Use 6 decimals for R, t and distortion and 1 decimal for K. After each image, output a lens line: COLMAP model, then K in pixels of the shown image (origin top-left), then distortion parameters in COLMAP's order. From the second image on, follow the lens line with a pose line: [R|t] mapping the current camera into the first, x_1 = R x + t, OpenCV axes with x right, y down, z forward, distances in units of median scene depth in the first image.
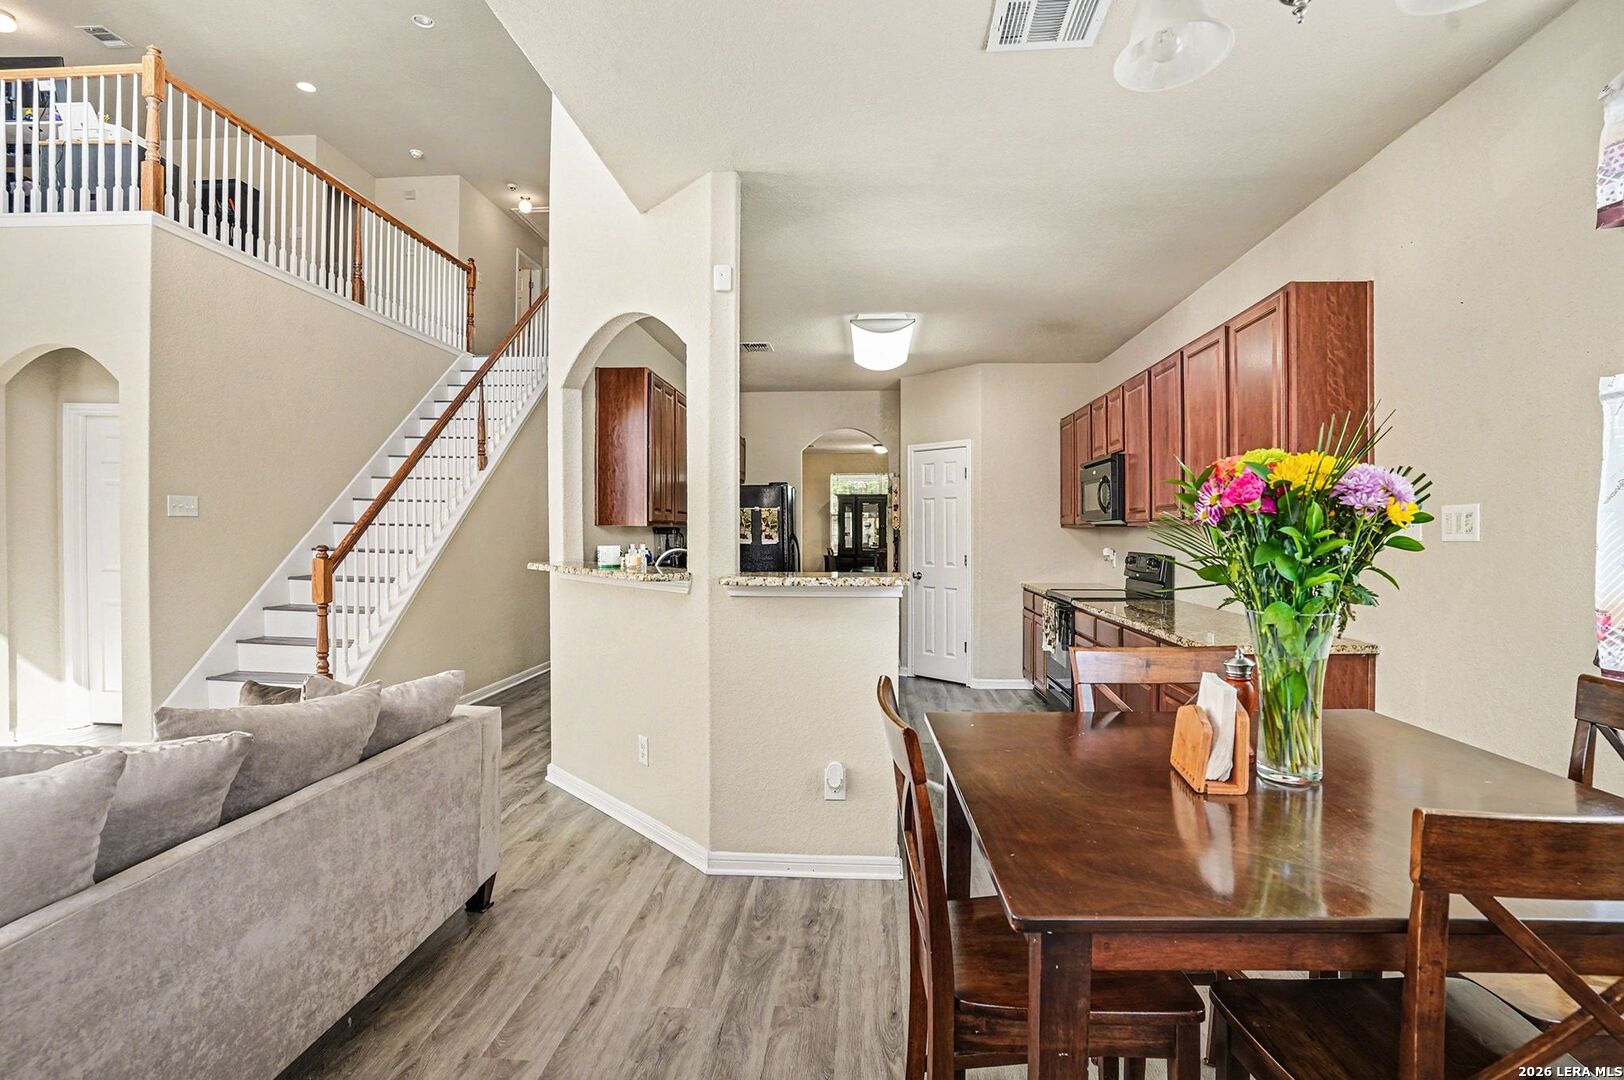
lens RADIAL K [[815.0, 0, 840.2], [0, 815.0, 536.6], [0, 0, 1]] dist [-0.038793, 0.000841]
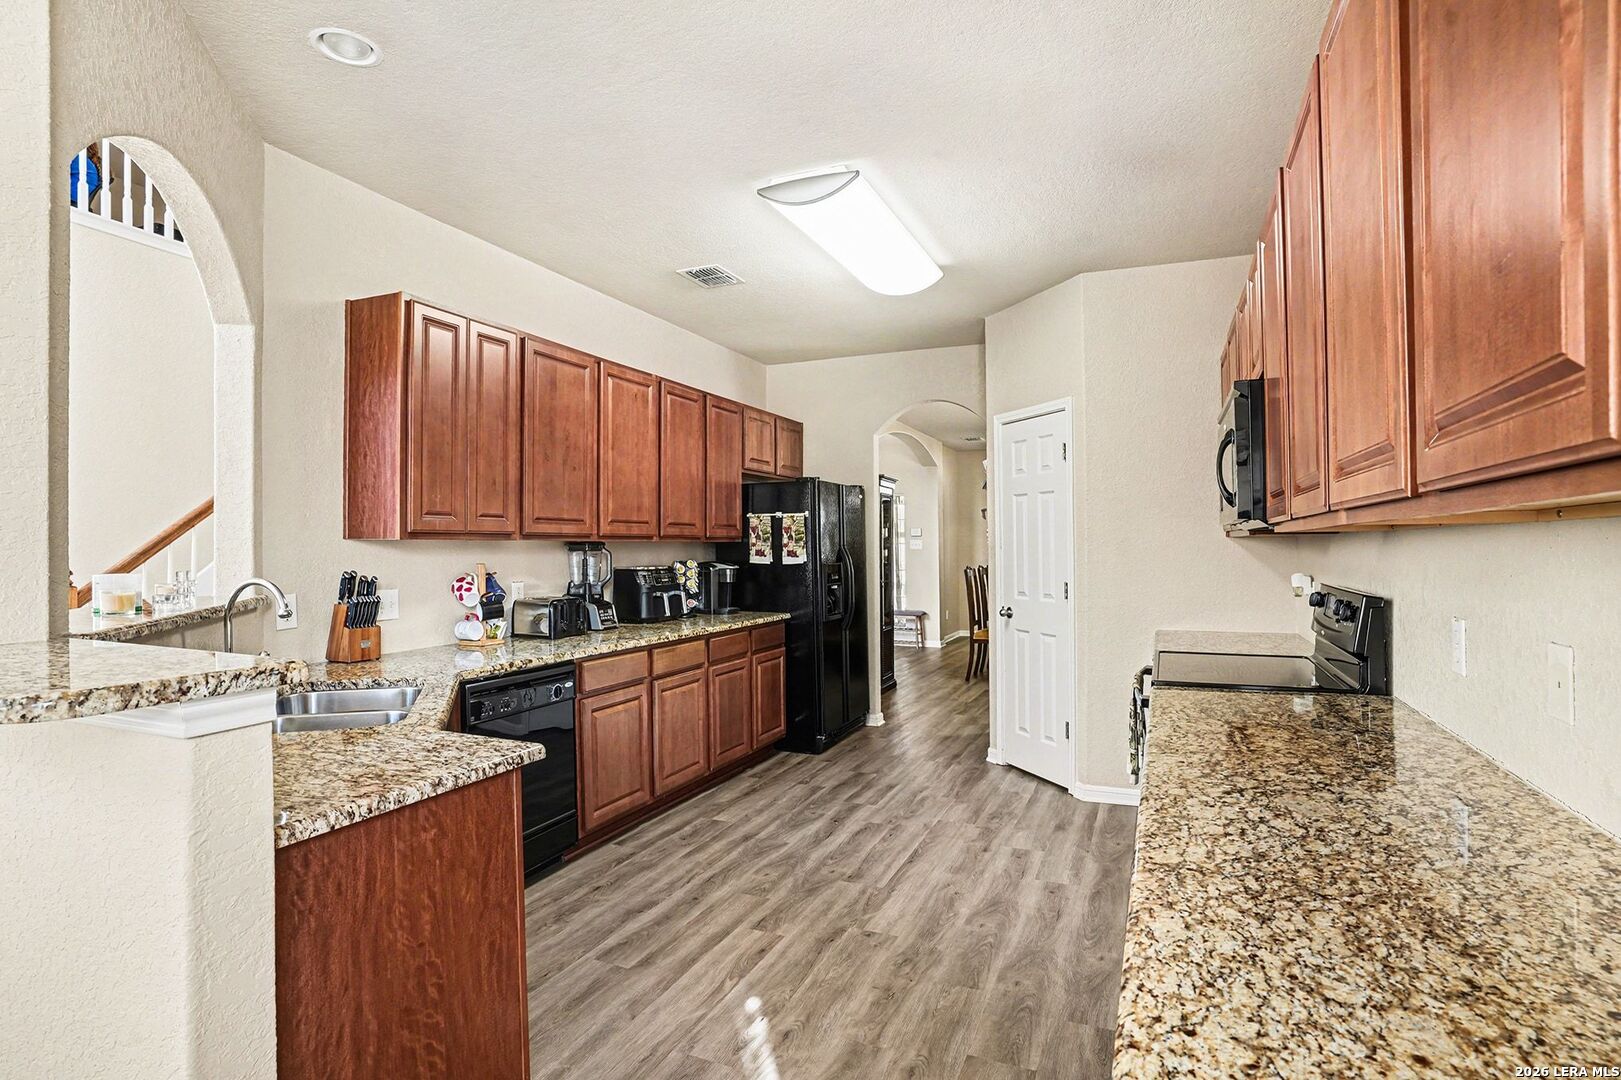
lens RADIAL K [[813.5, 0, 838.7], [0, 813.5, 536.6], [0, 0, 1]] dist [-0.038793, 0.000841]
pose [[0.939301, -0.011054, -0.342916, 0.195160], [0.004859, 0.999809, -0.018919, -0.001113], [0.343059, 0.016105, 0.939176, 0.344123]]
